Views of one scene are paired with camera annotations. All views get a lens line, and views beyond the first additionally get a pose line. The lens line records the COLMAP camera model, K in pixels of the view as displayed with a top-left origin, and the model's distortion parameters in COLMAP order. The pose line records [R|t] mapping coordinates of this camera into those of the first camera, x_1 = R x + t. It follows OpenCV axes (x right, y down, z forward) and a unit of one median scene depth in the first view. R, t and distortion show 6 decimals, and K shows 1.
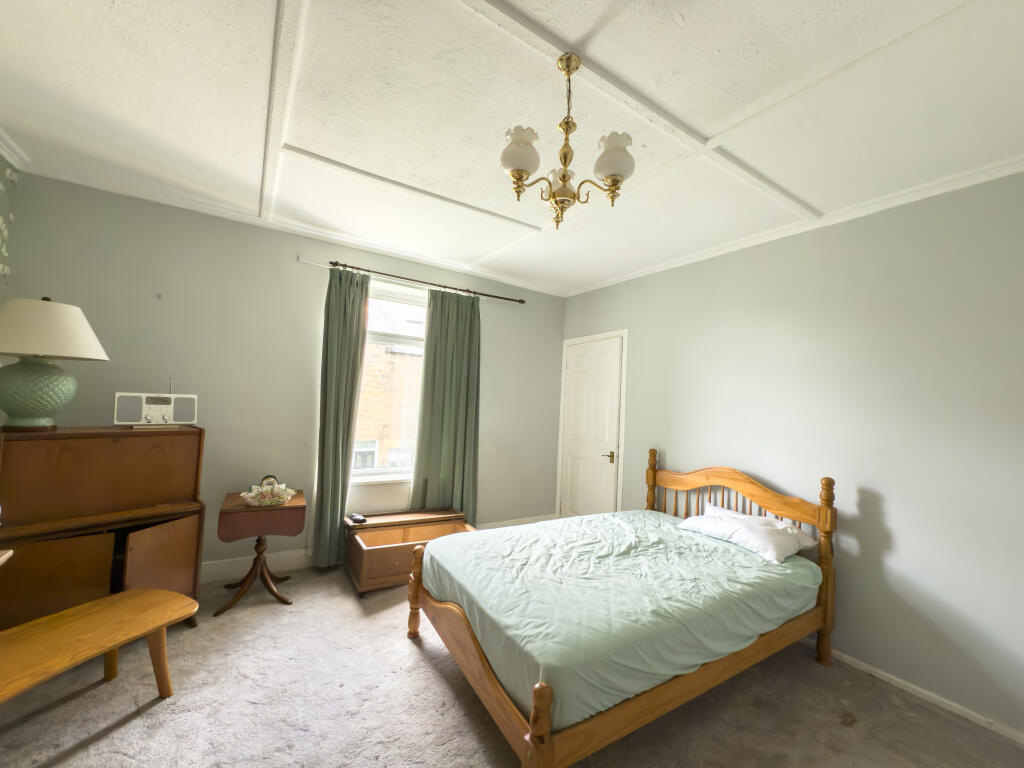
lens RADIAL K [[412.5, 0, 510.6], [0, 412.5, 384.1], [0, 0, 1]] dist [-0.000987, -0.000165]
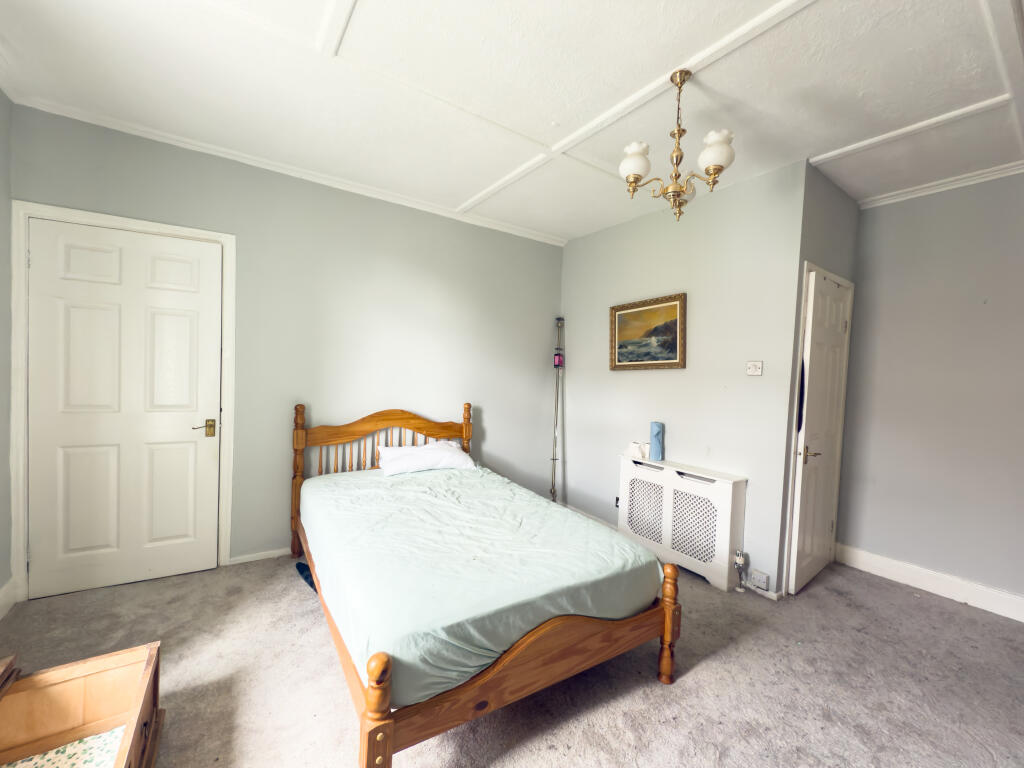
lens RADIAL K [[412.5, 0, 510.6], [0, 412.5, 384.1], [0, 0, 1]] dist [-0.000987, -0.000165]
pose [[-0.020205, -0.079498, 0.996630, -0.651088], [-0.073535, 0.994252, 0.077818, 0.033703], [-0.997088, -0.071714, -0.025935, 0.853391]]
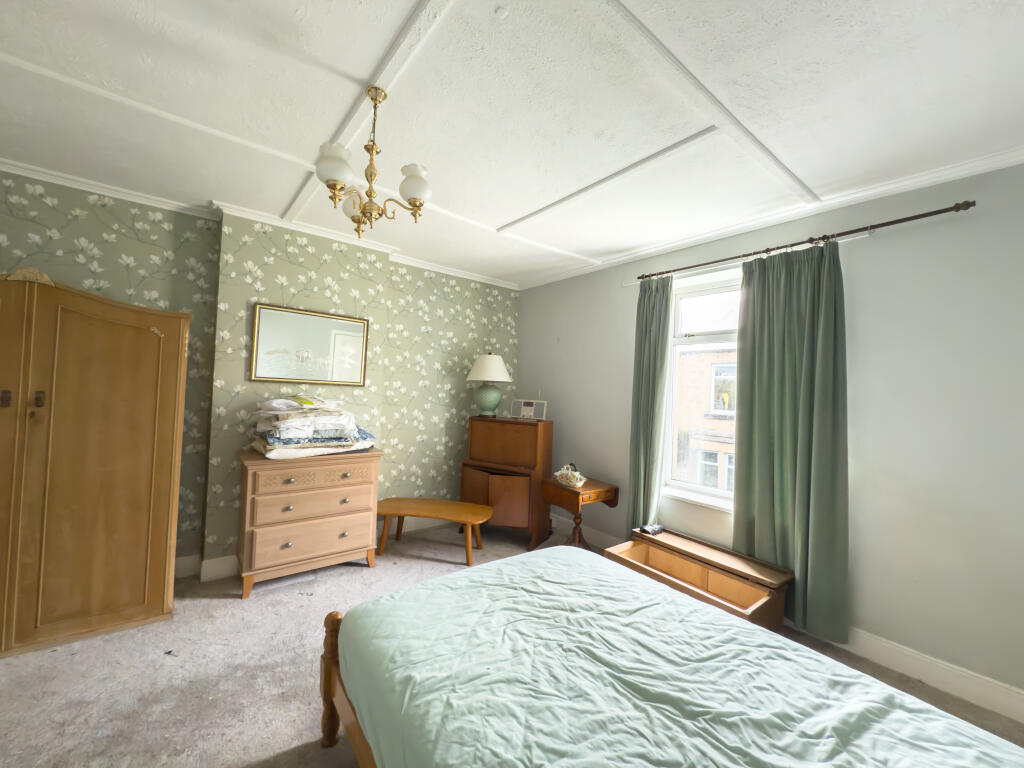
lens RADIAL K [[411.1, 0, 512.3], [0, 411.1, 383.8], [0, 0, 1]] dist [-0.001894, -0.000260]
pose [[0.093555, -0.063635, -0.993578, 0.741104], [-0.002725, 0.997935, -0.064171, 0.061906], [0.995610, 0.008711, 0.093188, 0.747081]]
